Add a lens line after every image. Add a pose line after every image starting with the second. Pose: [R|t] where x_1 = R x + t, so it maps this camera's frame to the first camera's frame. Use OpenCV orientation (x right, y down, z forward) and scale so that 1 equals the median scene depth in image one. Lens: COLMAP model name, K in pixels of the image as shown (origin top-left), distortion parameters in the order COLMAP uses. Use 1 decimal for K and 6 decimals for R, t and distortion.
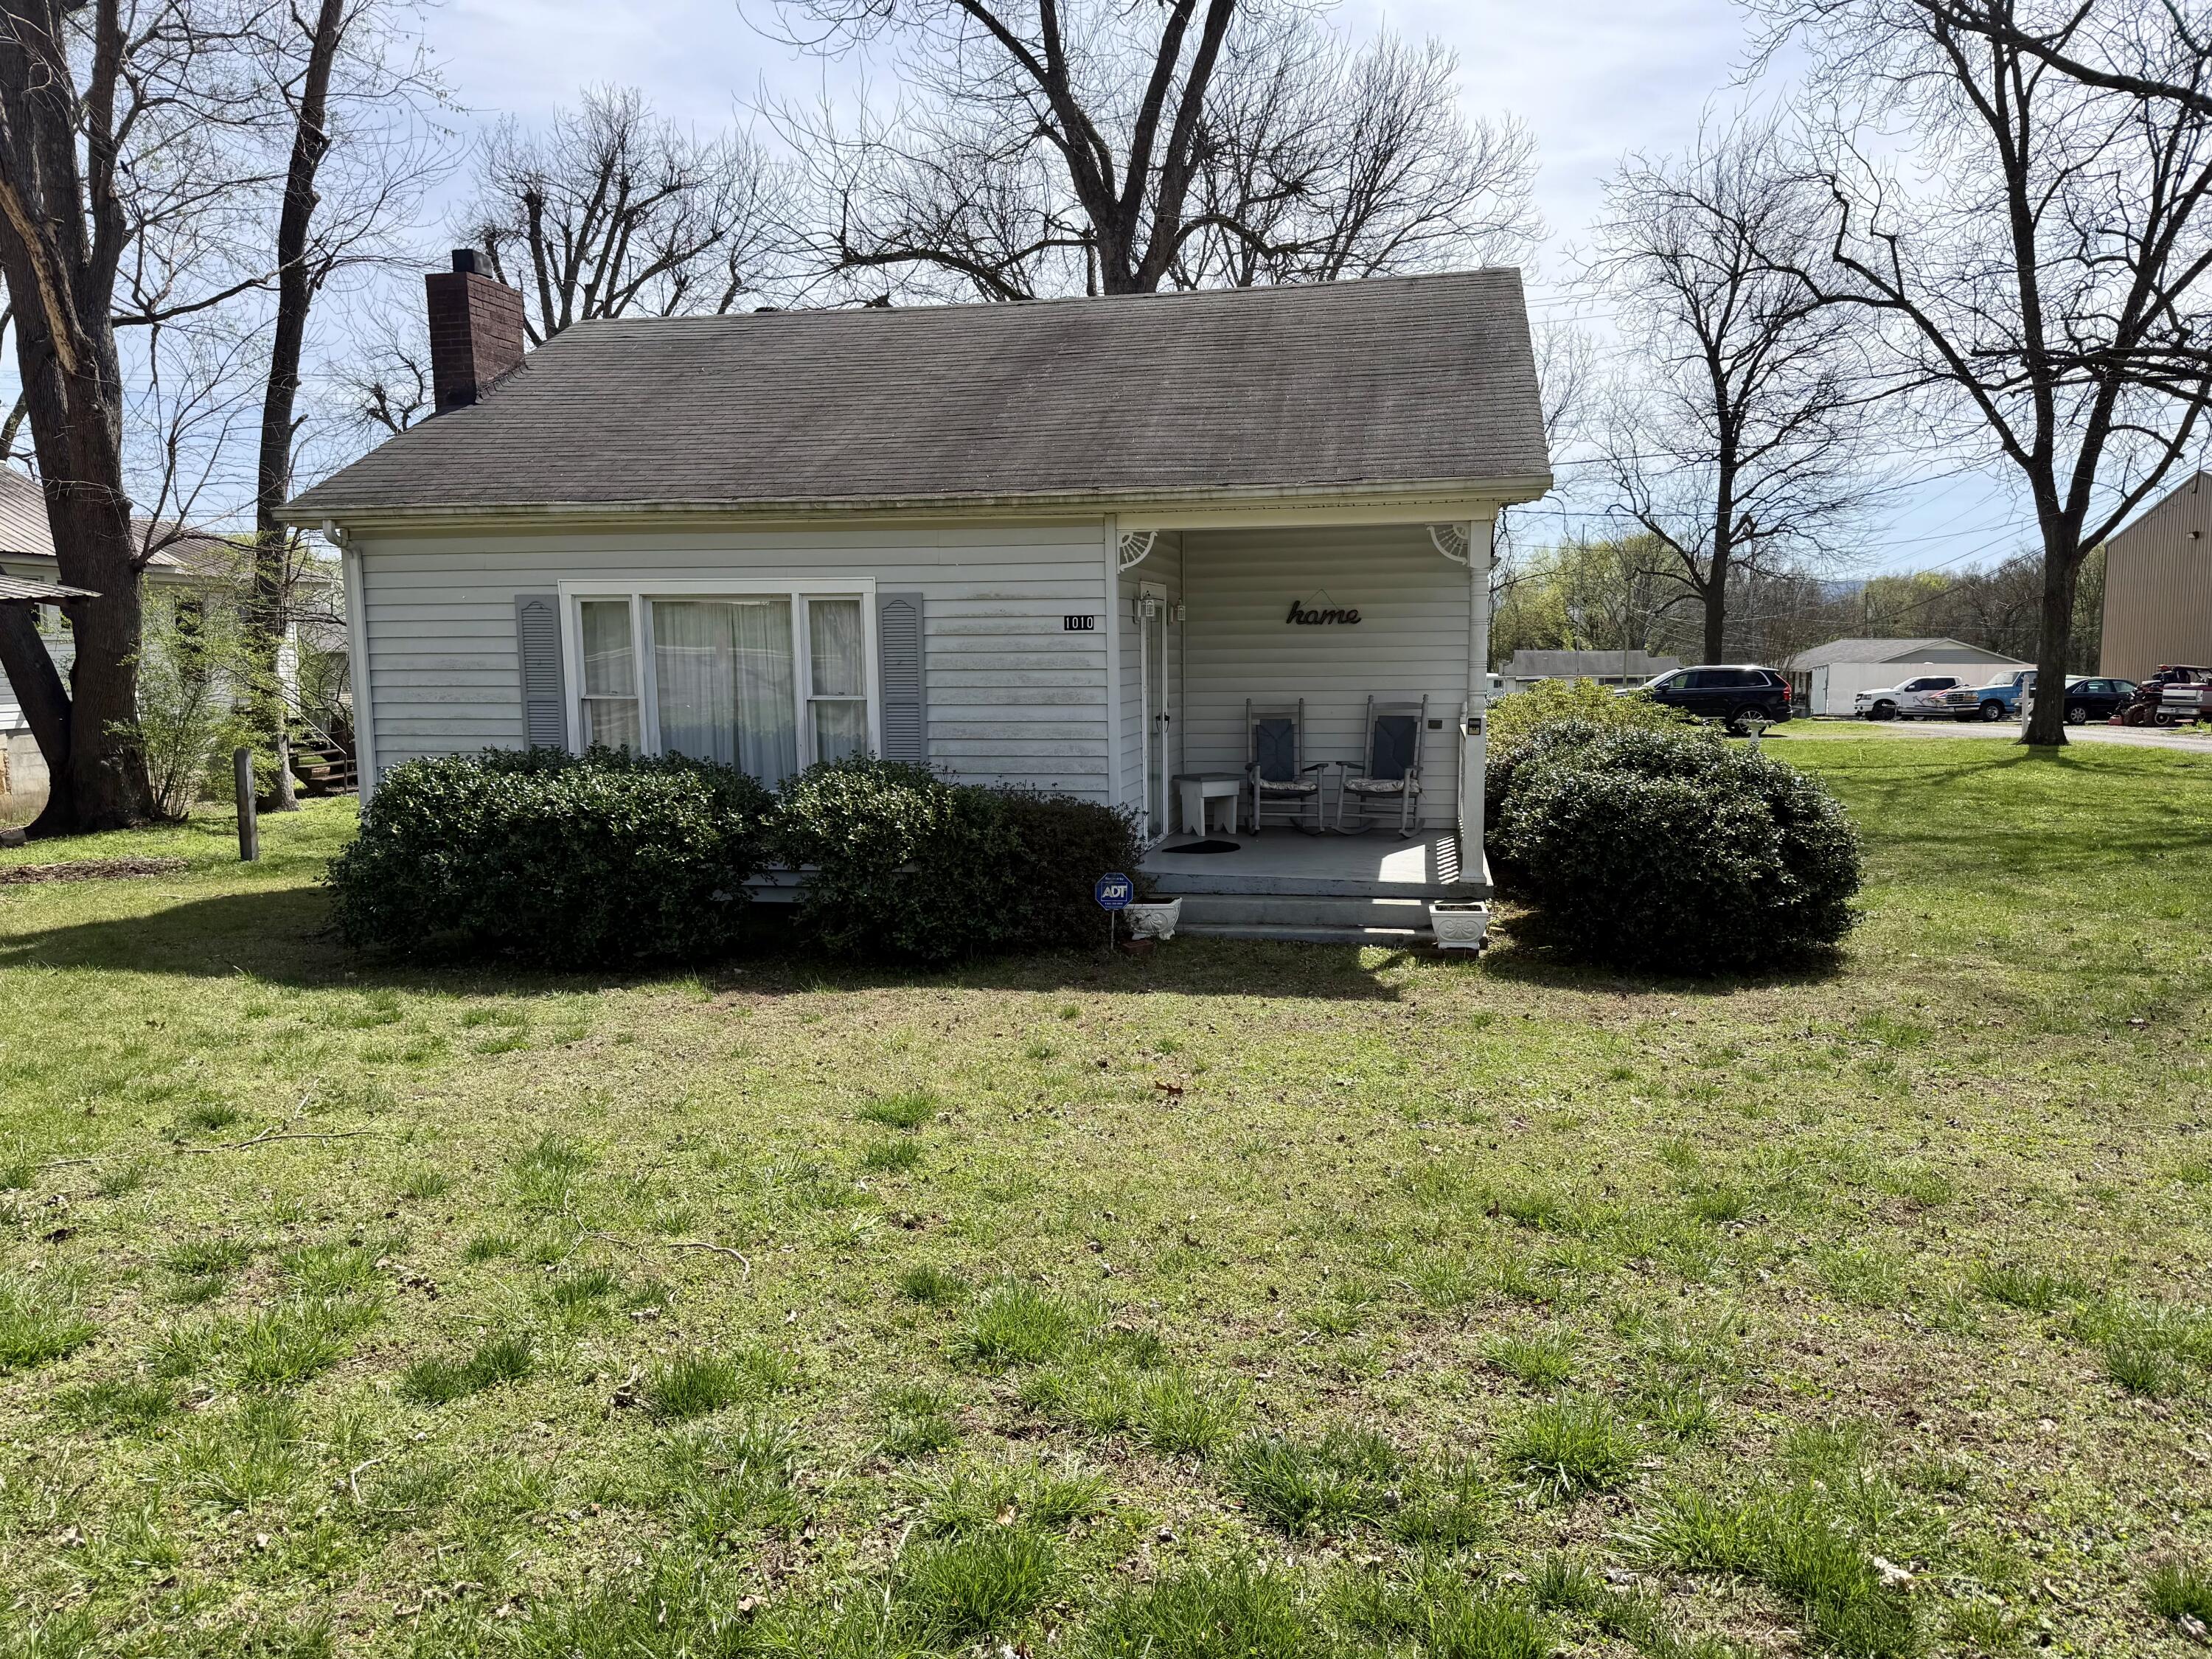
lens RADIAL K [[1566.2, 0, 1106.0], [0, 1566.2, 829.5], [0, 0, 1]] dist [0.128566, -0.152066]
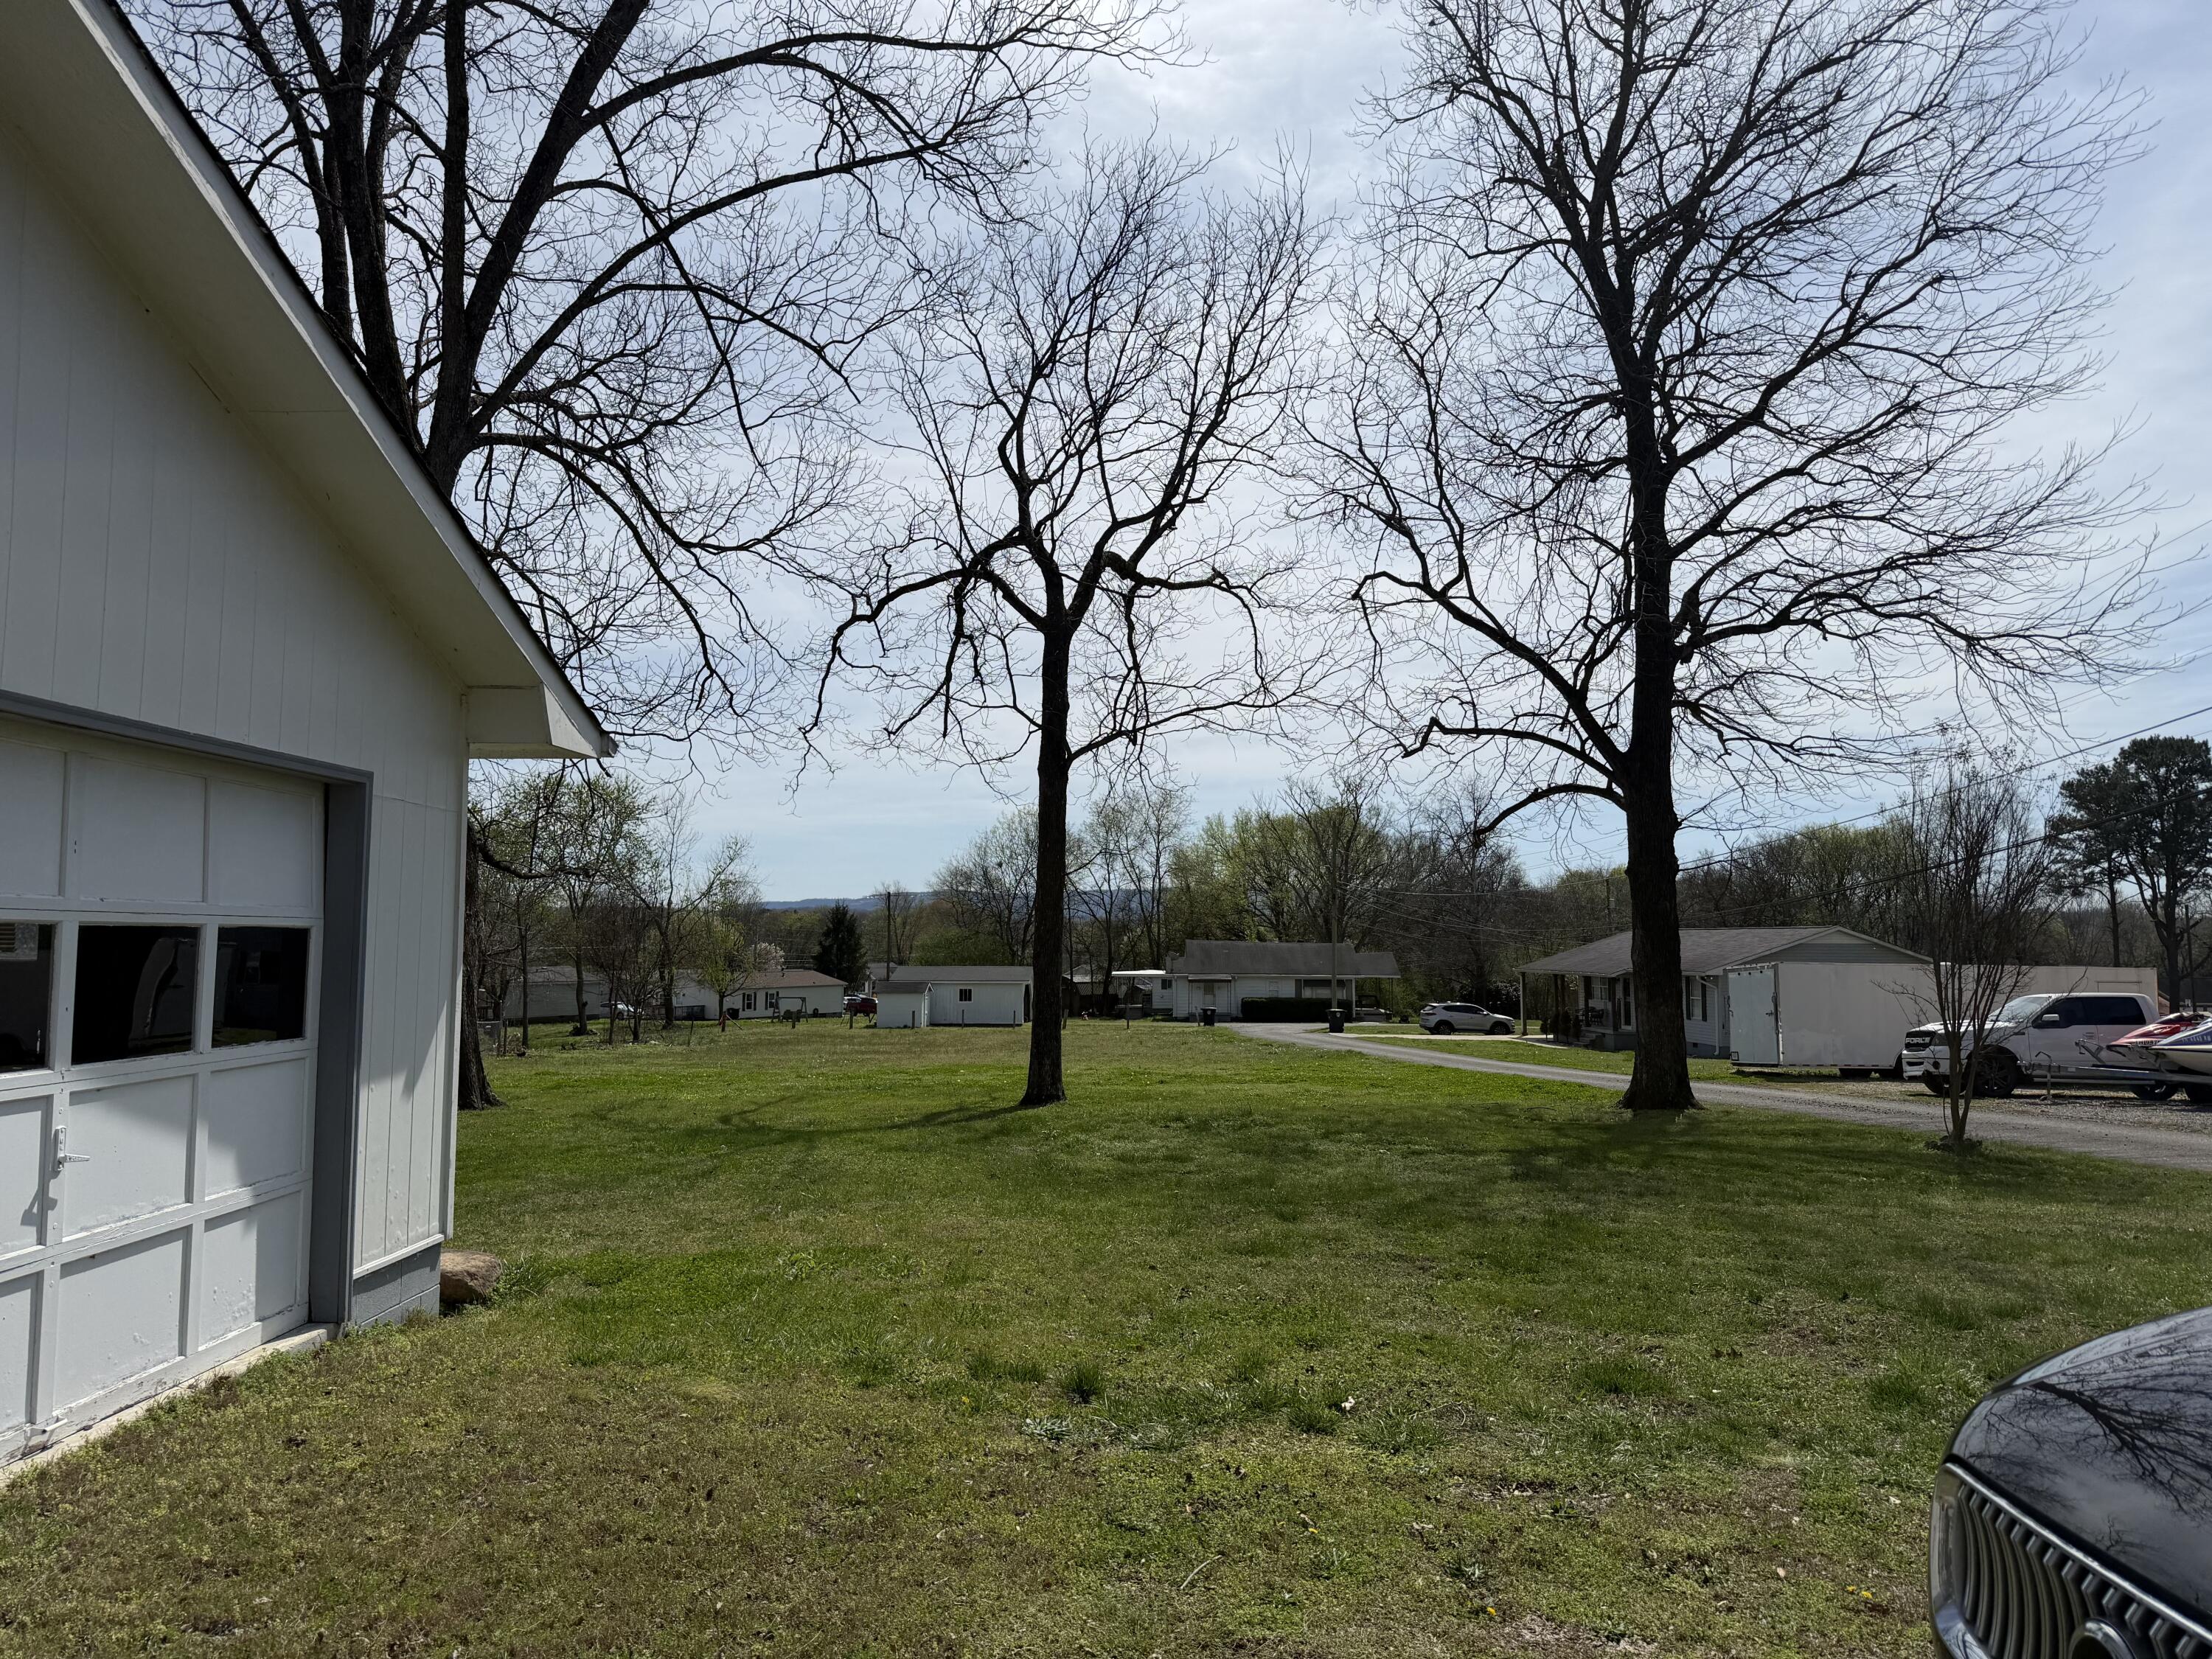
lens RADIAL K [[1616.5, 0, 1109.0], [0, 1616.5, 867.8], [0, 0, 1]] dist [0.122997, 0.000850]
pose [[0.980396, 0.018405, 0.196174, 0.171920], [0.013296, 0.987178, -0.159066, -0.061854], [-0.196586, 0.158556, 0.967582, 0.624243]]
